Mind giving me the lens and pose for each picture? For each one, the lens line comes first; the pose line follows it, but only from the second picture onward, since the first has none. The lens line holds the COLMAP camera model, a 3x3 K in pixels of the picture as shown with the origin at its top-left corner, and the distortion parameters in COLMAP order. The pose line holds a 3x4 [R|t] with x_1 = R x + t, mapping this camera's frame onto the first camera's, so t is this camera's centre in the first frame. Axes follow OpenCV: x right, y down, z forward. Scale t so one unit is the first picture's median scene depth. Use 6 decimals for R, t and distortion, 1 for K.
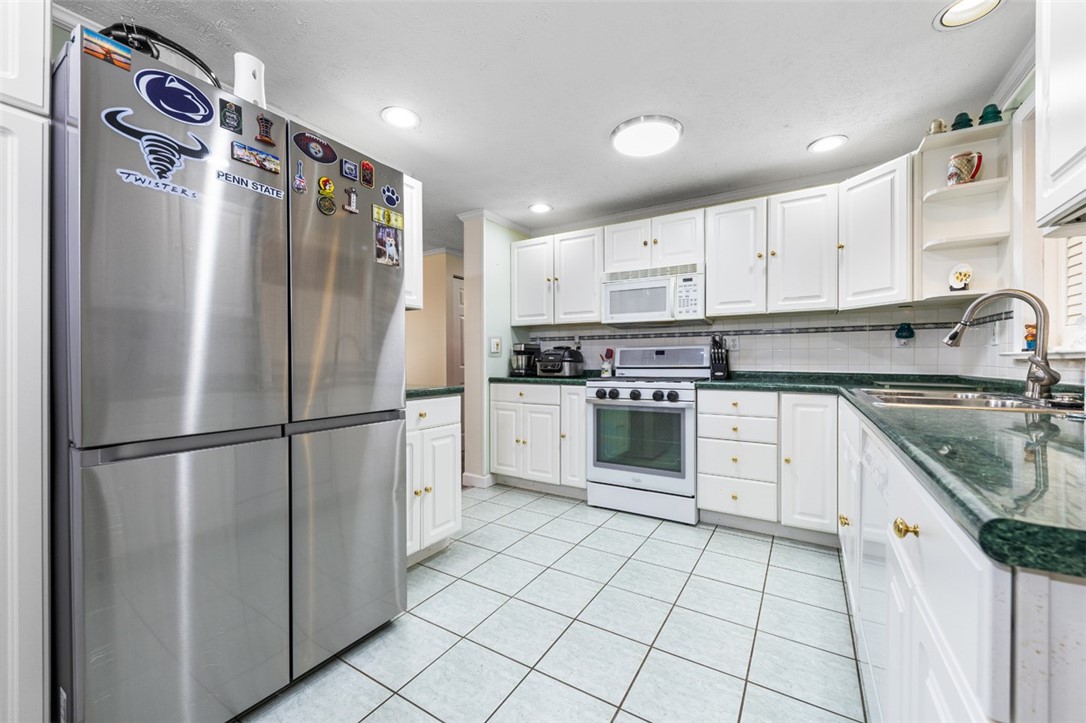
lens RADIAL K [[420.2, 0, 538.6], [0, 420.2, 363.8], [0, 0, 1]] dist [-0.001583, -0.000700]
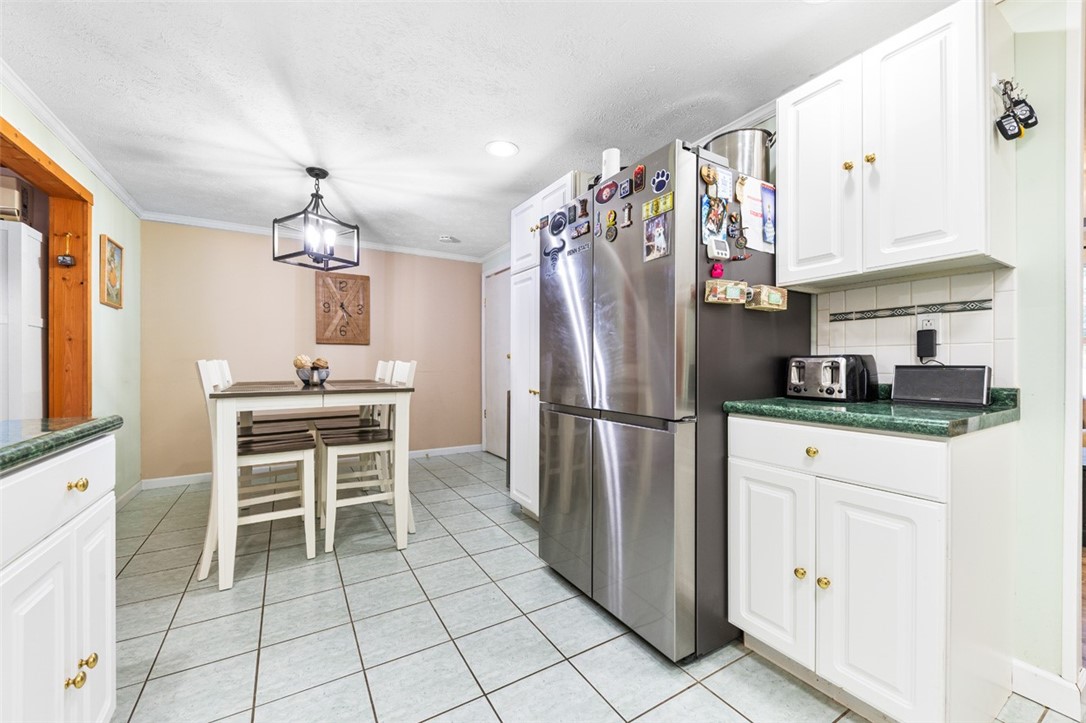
lens RADIAL K [[422.7, 0, 544.1], [0, 422.7, 363.6], [0, 0, 1]] dist [0.001268, 0.000050]
pose [[-0.442576, -0.000146, -0.896731, 0.482180], [-0.004030, 0.999990, 0.001825, -0.005995], [0.896722, 0.004421, -0.442573, 0.994483]]
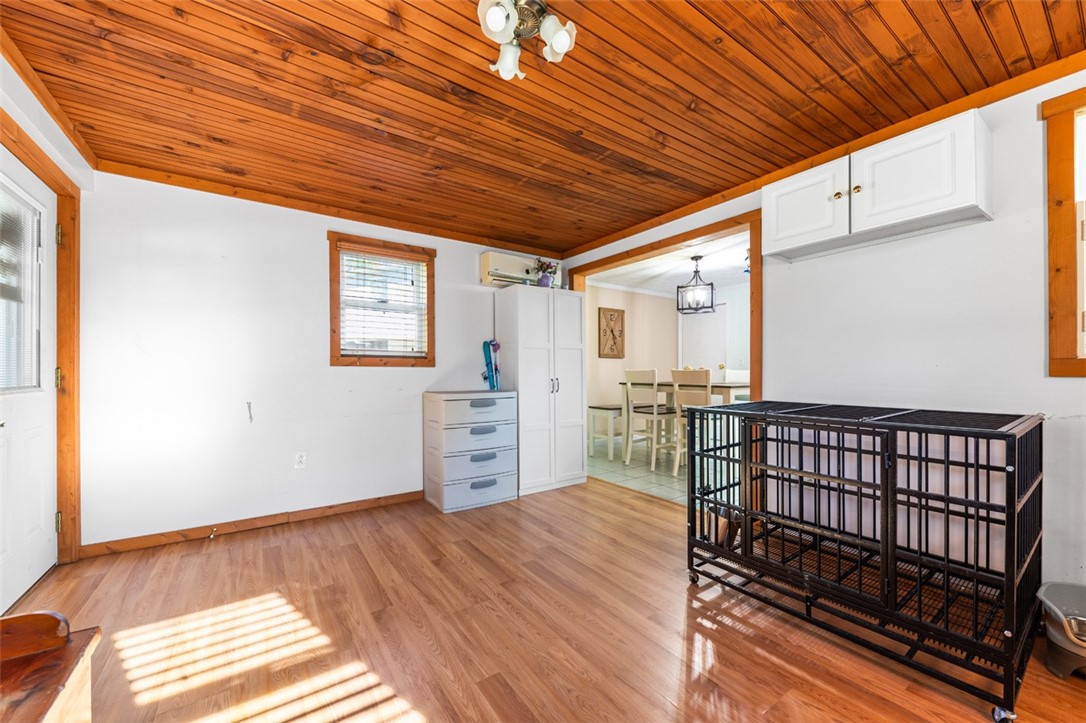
lens RADIAL K [[420.7, 0, 542.8], [0, 420.7, 368.0], [0, 0, 1]] dist [0.000640, -0.000094]
pose [[-0.377397, -0.009133, -0.926007, 2.063965], [-0.001170, 0.999955, -0.009386, 0.006977], [0.926051, -0.002459, -0.377391, -0.210455]]
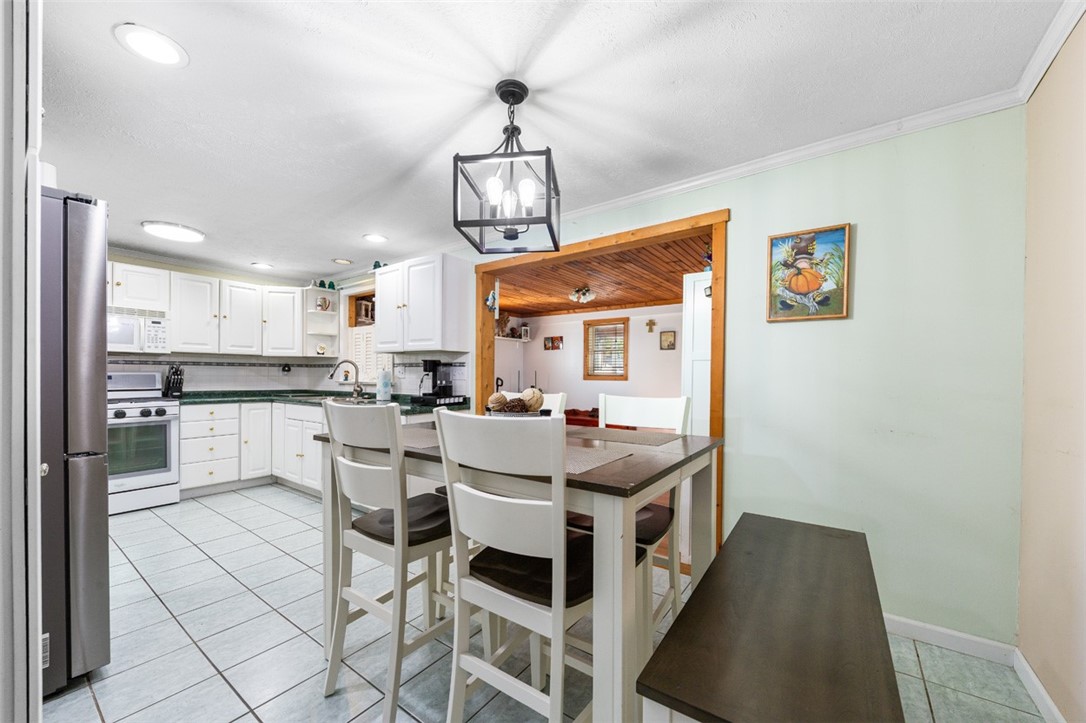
lens RADIAL K [[412.7, 0, 545.4], [0, 412.7, 378.0], [0, 0, 1]] dist [0.001710, 0.000041]
pose [[0.060359, -0.004921, 0.998165, -1.278458], [-0.001184, 0.999987, 0.005001, -0.054116], [-0.998176, -0.001483, 0.060352, -0.420659]]
